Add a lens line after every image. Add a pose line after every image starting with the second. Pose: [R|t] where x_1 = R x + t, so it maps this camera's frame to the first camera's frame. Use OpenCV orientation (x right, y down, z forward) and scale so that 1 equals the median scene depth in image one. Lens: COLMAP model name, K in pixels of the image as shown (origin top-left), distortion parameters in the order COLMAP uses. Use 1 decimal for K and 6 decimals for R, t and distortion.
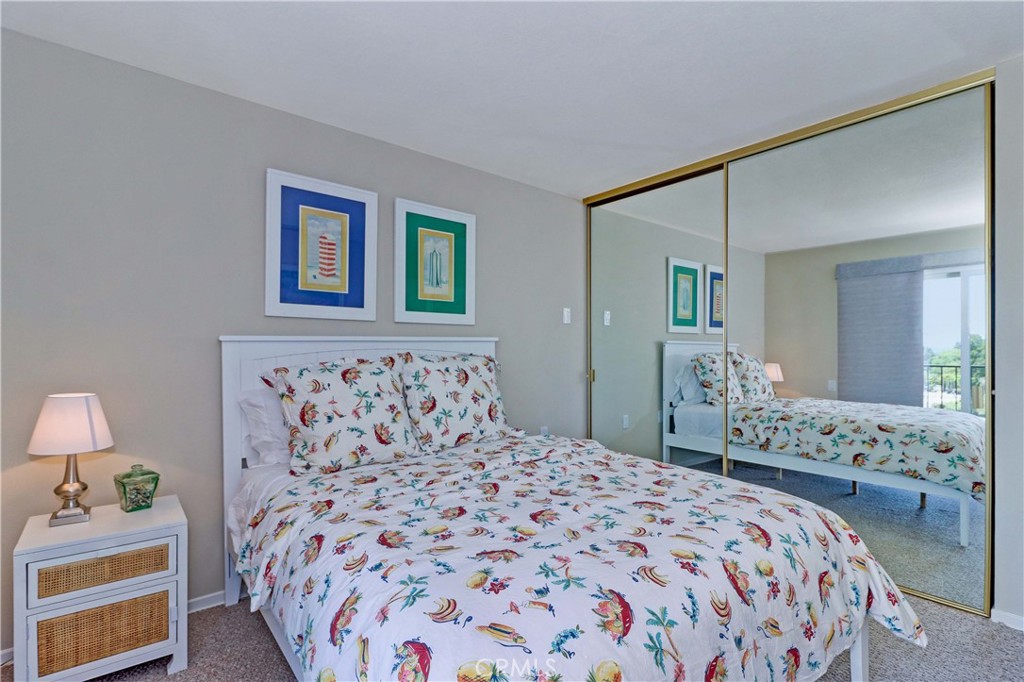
lens RADIAL K [[448.4, 0, 508.8], [0, 448.4, 350.3], [0, 0, 1]] dist [0.000146, -0.000074]
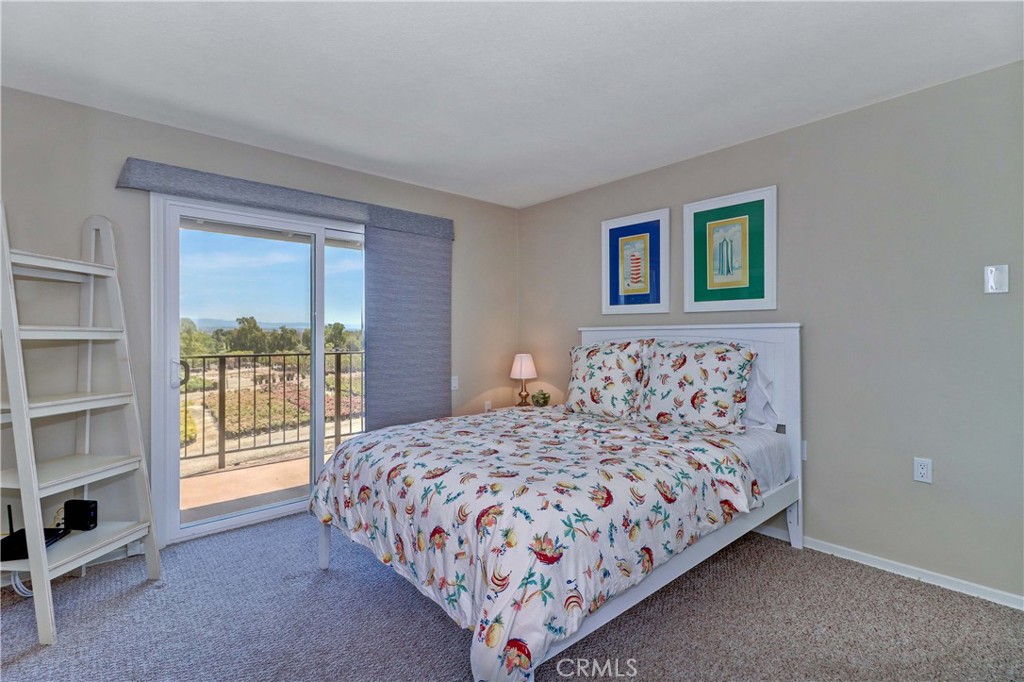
lens RADIAL K [[493.0, 0, 509.3], [0, 493.0, 317.8], [0, 0, 1]] dist [-0.050601, -0.000344]
pose [[0.034351, -0.032644, -0.998877, 1.031326], [-0.007039, 0.999434, -0.032905, -0.005634], [0.999385, 0.008162, 0.034102, 0.537515]]
